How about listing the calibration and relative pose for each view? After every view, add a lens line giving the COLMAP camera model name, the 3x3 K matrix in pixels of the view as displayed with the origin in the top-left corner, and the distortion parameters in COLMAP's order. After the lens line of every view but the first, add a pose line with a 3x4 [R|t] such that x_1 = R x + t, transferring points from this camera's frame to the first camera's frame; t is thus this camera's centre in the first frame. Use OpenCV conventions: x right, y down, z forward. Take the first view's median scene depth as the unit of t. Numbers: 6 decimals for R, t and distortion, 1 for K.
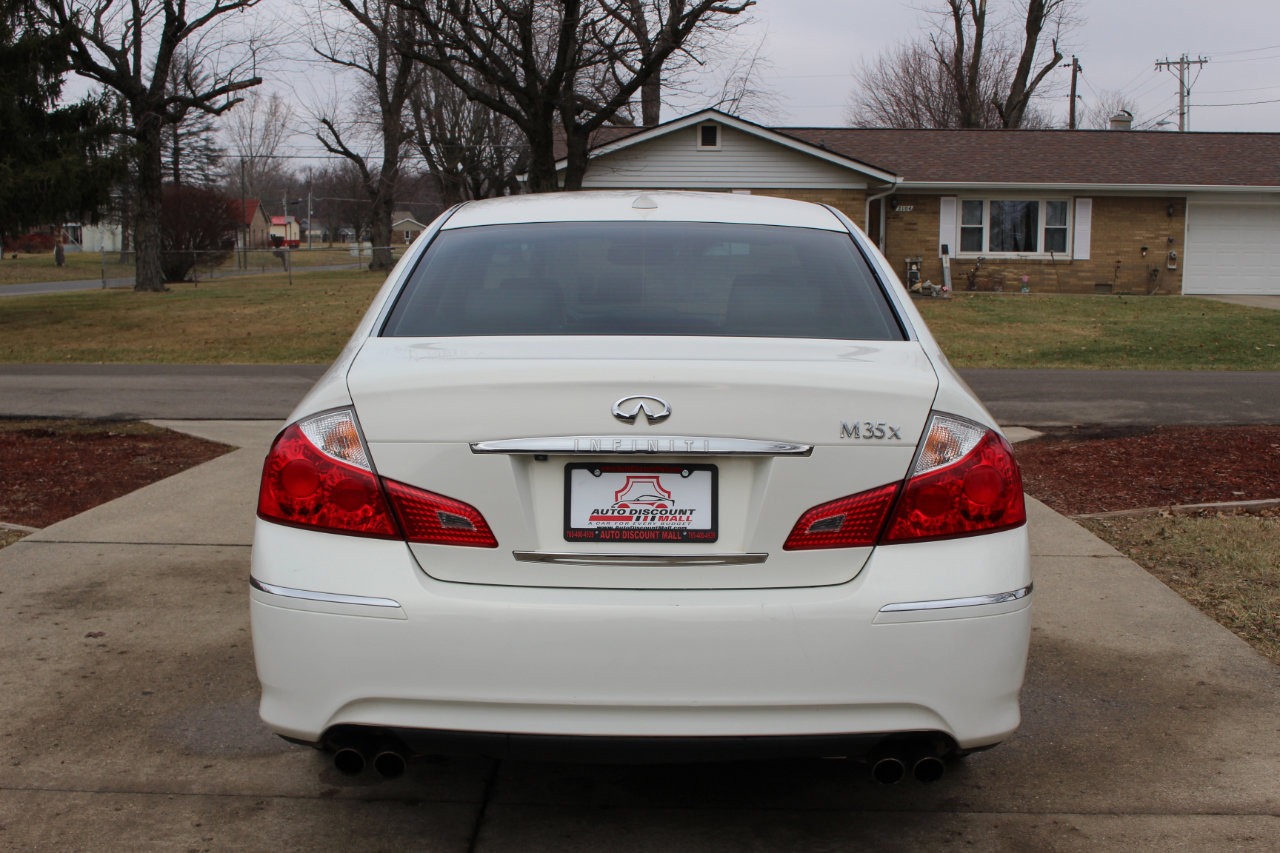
lens RADIAL K [[1558.8, 0, 637.1], [0, 1558.8, 420.4], [0, 0, 1]] dist [-0.071177, 0.000000]
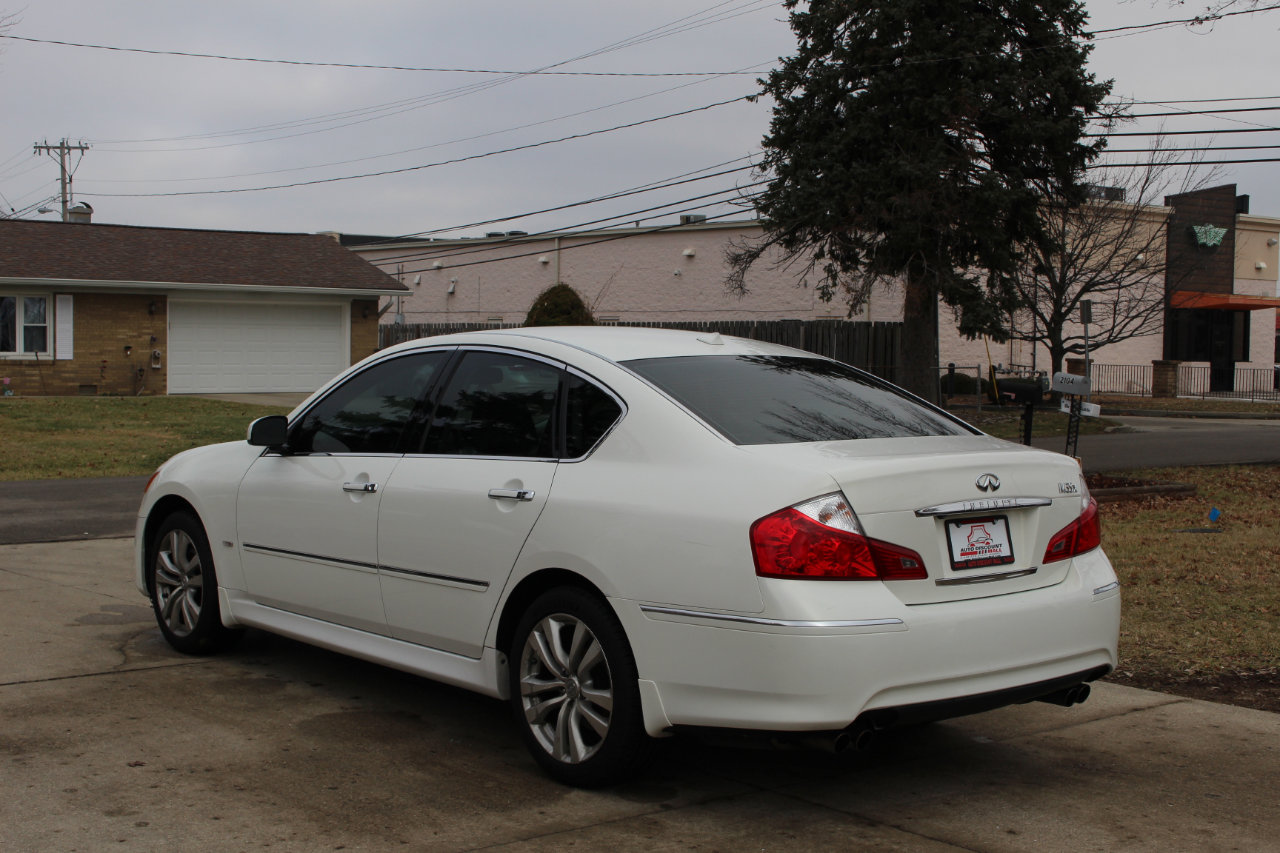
lens RADIAL K [[1716.3, 0, 636.4], [0, 1716.3, 423.0], [0, 0, 1]] dist [-0.062816, 0.000000]
pose [[0.759723, -0.028770, 0.649610, -0.705805], [0.069871, 0.996848, -0.037567, -0.013324], [-0.646482, 0.073929, 0.759339, -0.045066]]
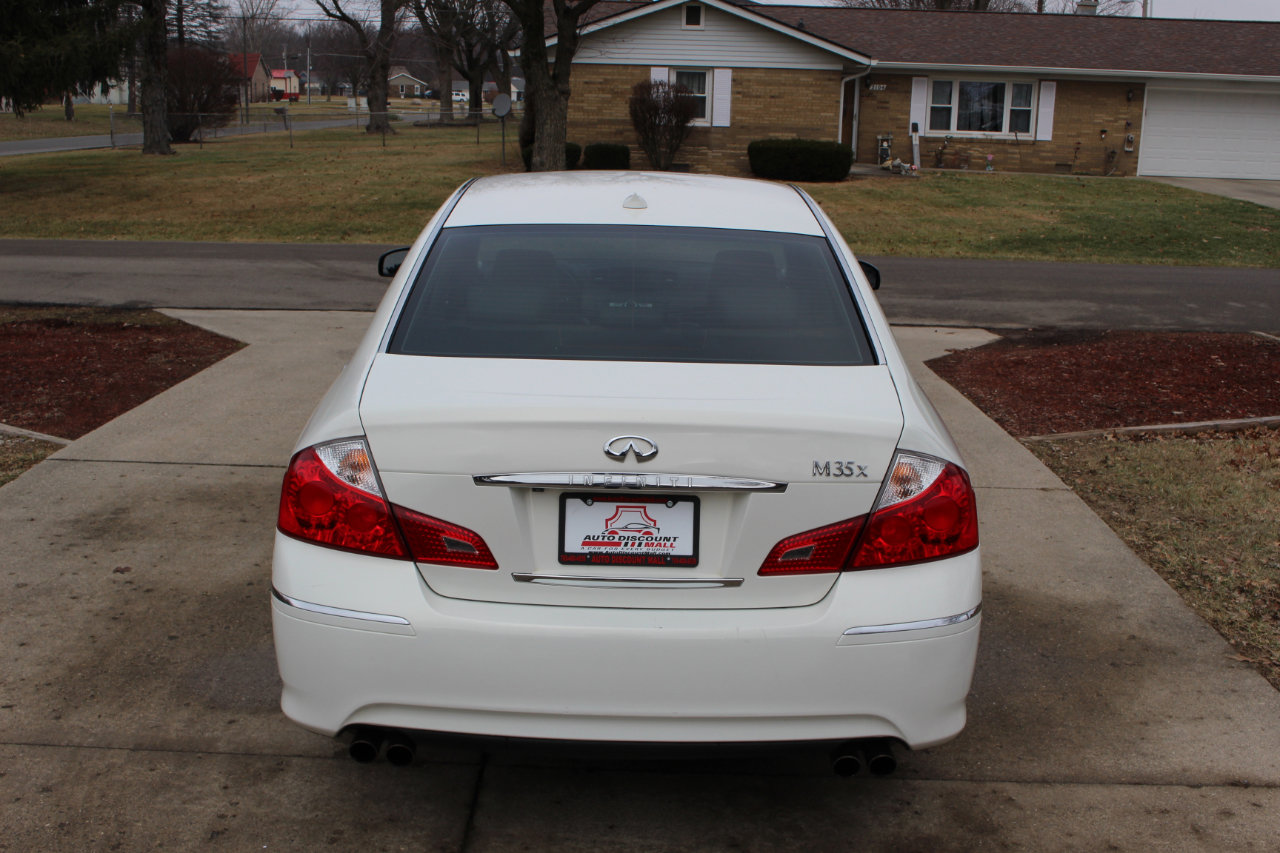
lens RADIAL K [[1466.1, 0, 640.5], [0, 1466.1, 432.3], [0, 0, 1]] dist [-0.077295, 0.000000]
pose [[0.999755, 0.015118, 0.016150, -0.003717], [-0.016823, 0.993649, 0.111264, -0.067228], [-0.014365, -0.111508, 0.993660, -0.008358]]
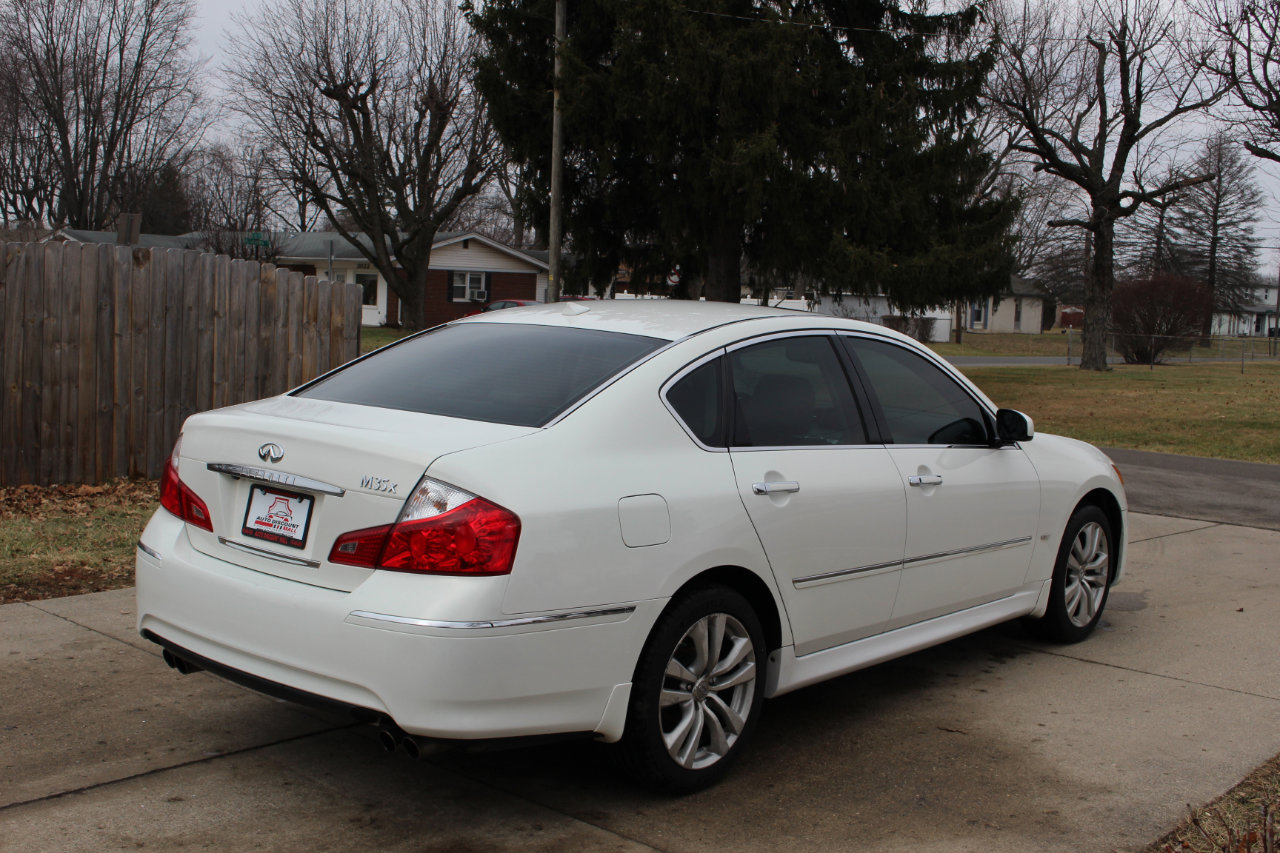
lens RADIAL K [[1466.1, 0, 638.0], [0, 1466.1, 426.5], [0, 0, 1]] dist [-0.077295, 0.000000]
pose [[0.766343, 0.086154, -0.636628, 0.582522], [-0.113424, 0.993544, -0.002079, -0.034323], [0.632339, 0.073803, 0.771168, 0.077107]]
